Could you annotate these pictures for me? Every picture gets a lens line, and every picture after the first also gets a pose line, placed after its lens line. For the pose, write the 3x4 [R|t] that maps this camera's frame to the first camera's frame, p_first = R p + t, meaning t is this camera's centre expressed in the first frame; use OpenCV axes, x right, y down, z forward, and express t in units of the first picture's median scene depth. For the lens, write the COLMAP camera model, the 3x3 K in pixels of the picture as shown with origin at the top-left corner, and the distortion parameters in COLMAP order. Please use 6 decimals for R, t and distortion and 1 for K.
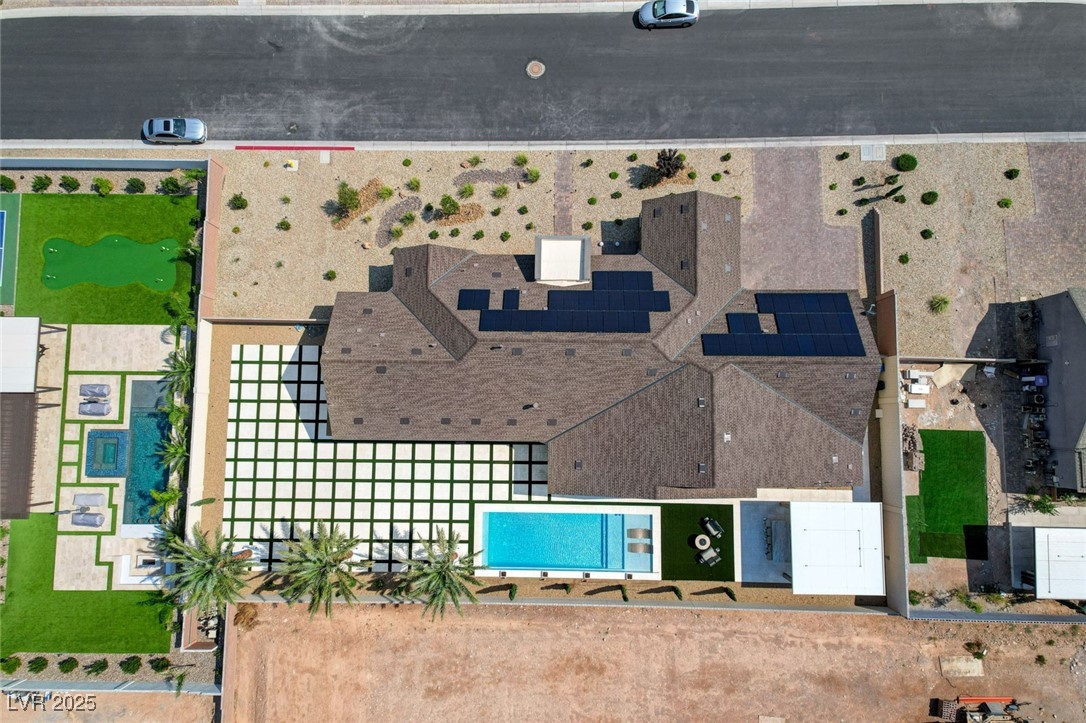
lens RADIAL K [[657.4, 0, 543.8], [0, 657.4, 388.5], [0, 0, 1]] dist [0.083034, -0.053903]
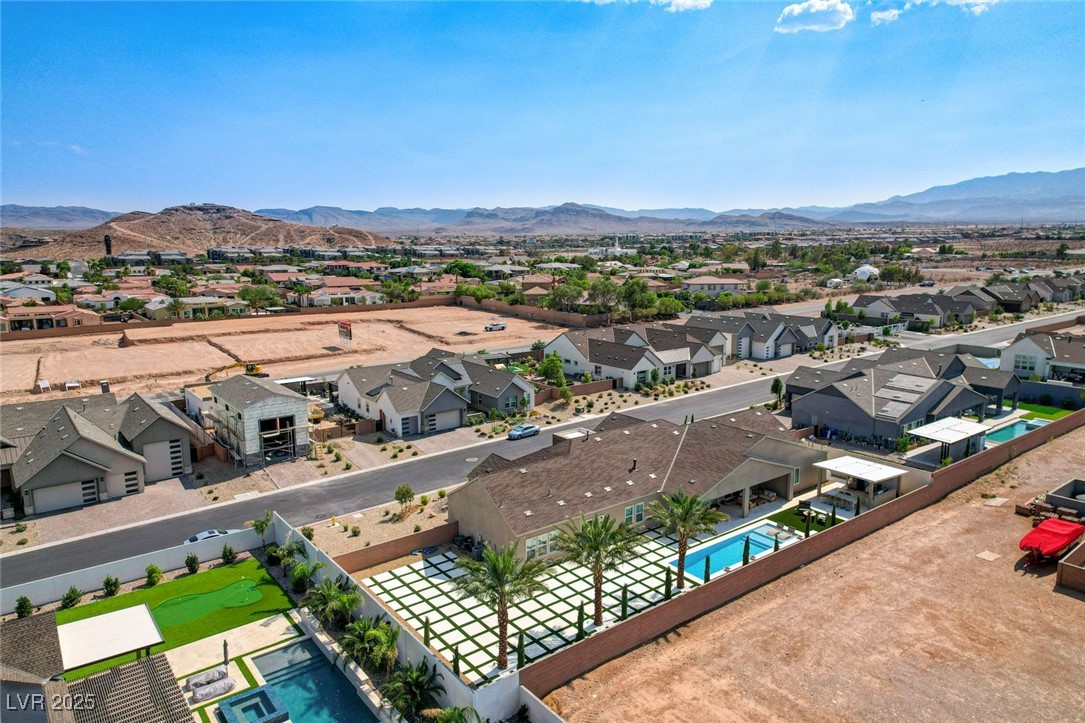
lens RADIAL K [[709.5, 0, 583.4], [0, 709.5, 393.1], [0, 0, 1]] dist [0.089537, -0.067645]
pose [[0.758403, -0.113832, 0.641769, -0.875365], [0.648249, 0.234174, -0.724524, 0.845140], [-0.067812, 0.965507, 0.251390, 0.471298]]
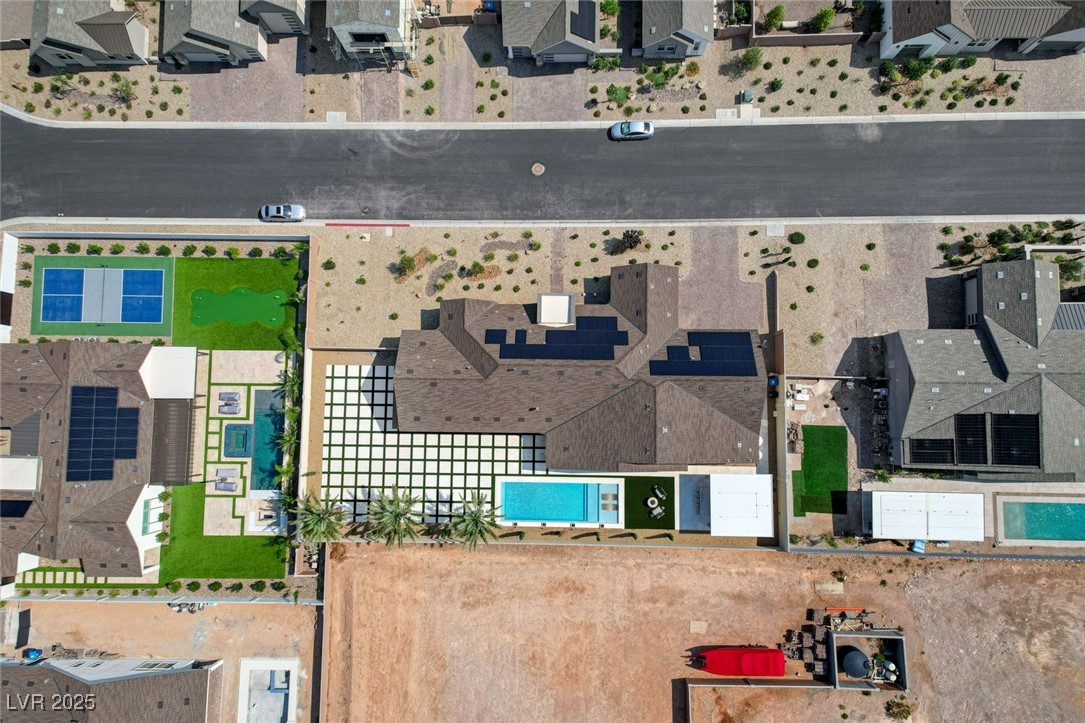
lens RADIAL K [[651.8, 0, 543.6], [0, 651.8, 391.8], [0, 0, 1]] dist [0.090257, -0.066275]
pose [[0.999970, 0.001275, -0.007668, 0.011274], [-0.001175, 0.999915, 0.012966, -0.027903], [0.007684, -0.012957, 0.999887, -0.419733]]
